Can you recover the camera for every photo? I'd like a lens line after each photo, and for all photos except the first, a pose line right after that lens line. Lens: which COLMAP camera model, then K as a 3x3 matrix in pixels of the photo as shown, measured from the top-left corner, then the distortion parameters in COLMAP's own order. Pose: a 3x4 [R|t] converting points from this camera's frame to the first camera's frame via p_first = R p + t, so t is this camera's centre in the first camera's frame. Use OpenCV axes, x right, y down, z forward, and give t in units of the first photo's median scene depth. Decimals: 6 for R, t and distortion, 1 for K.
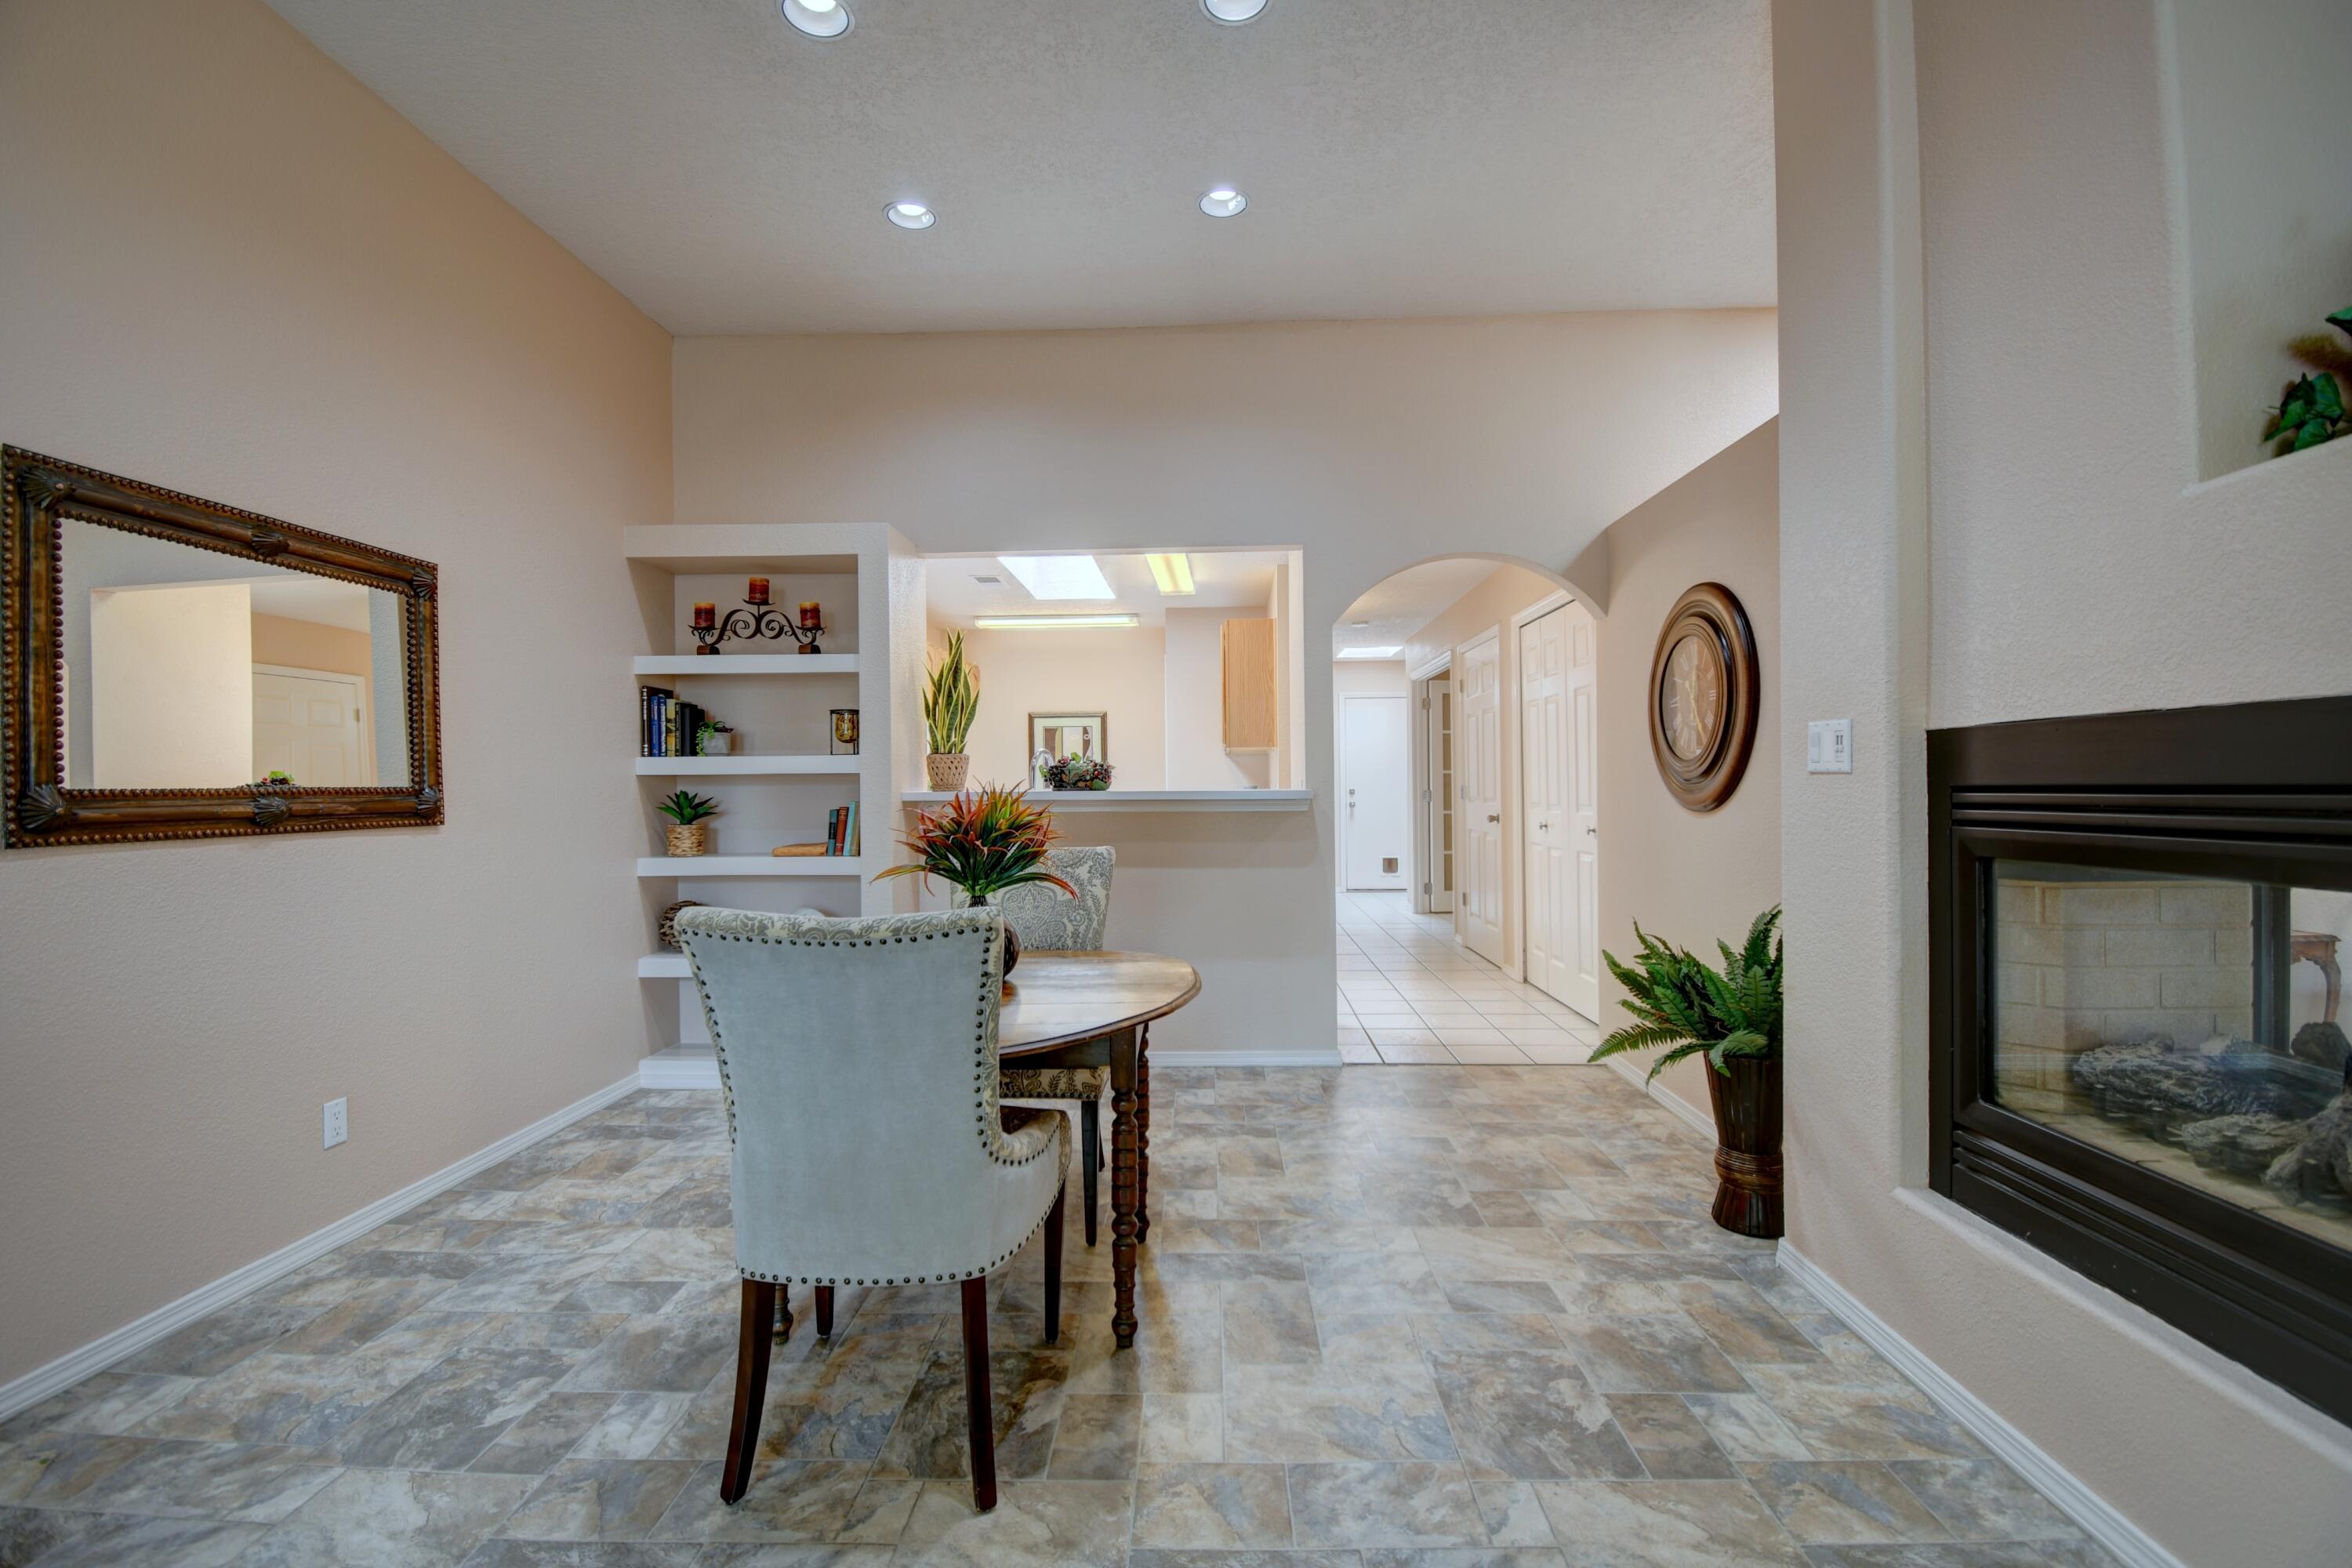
lens RADIAL K [[1035.1, 0, 1176.0], [0, 1035.1, 784.0], [0, 0, 1]] dist [0.002504, 0.000057]
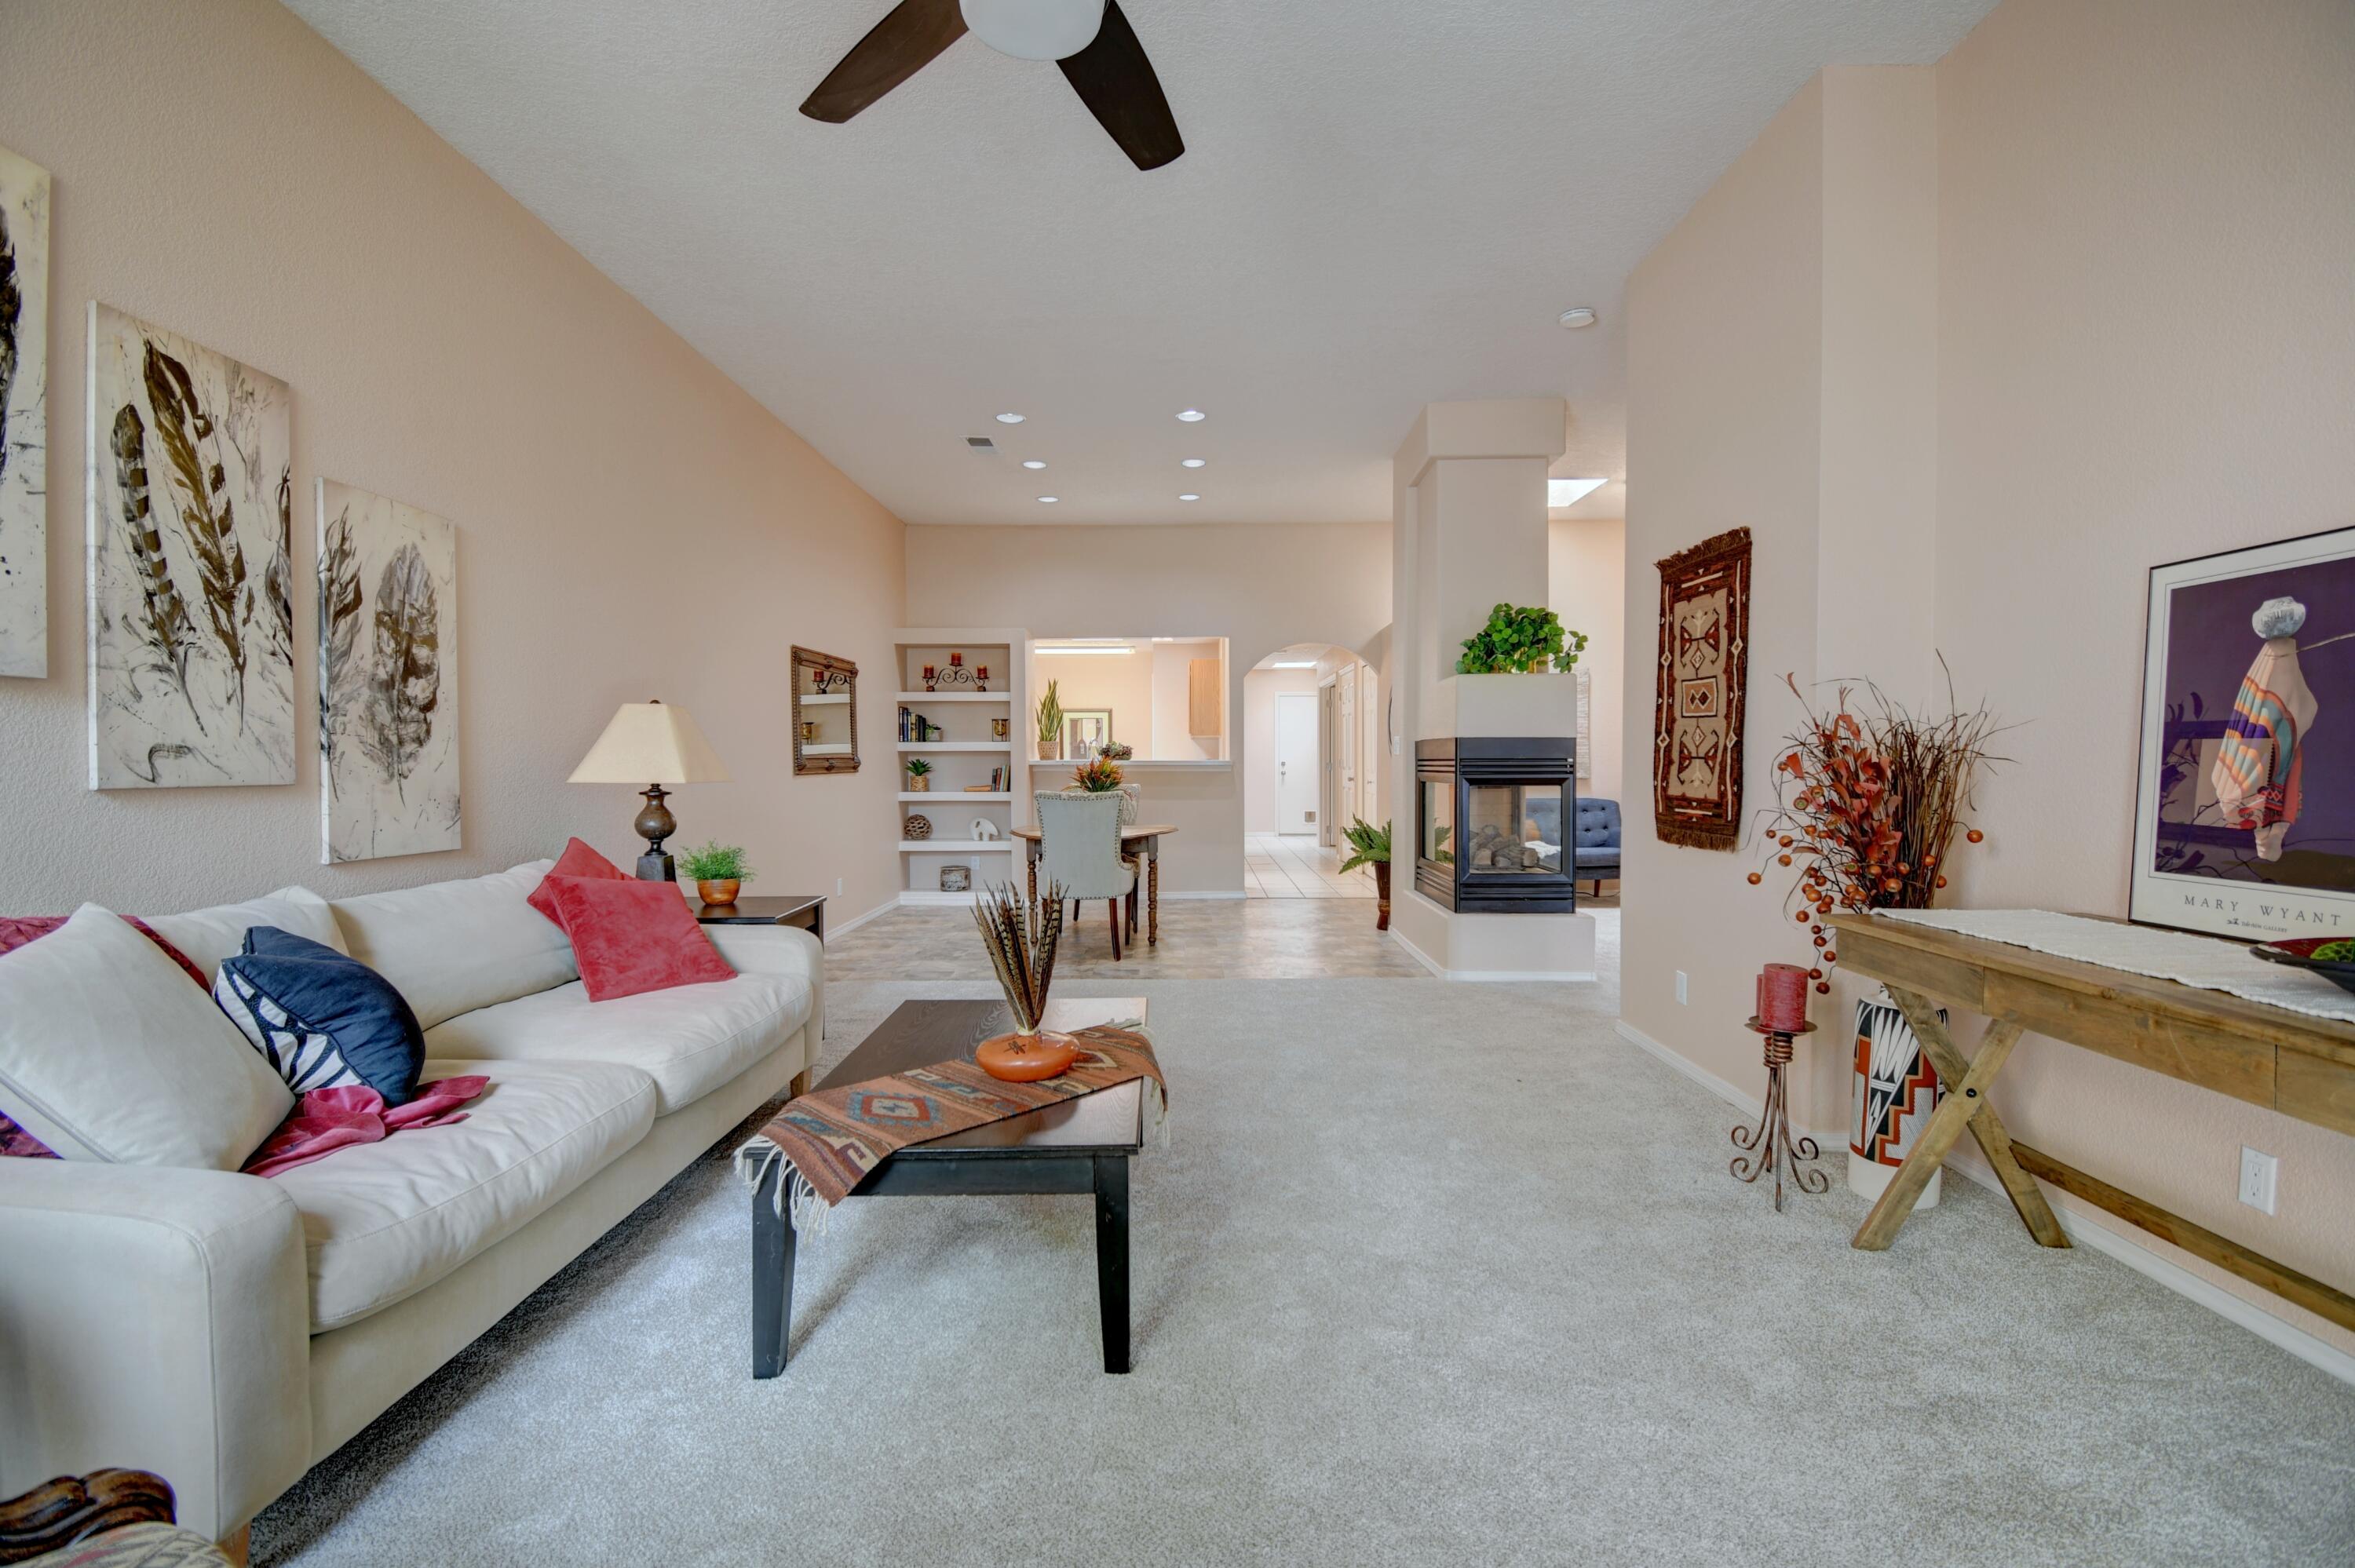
lens RADIAL K [[1036.3, 0, 1177.5], [0, 1036.3, 784.0], [0, 0, 1]] dist [0.002504, 0.000057]
pose [[0.999590, 0.003737, 0.028391, -0.032704], [-0.004413, 0.999707, 0.023787, 0.004675], [-0.028294, -0.023903, 0.999314, -1.010175]]
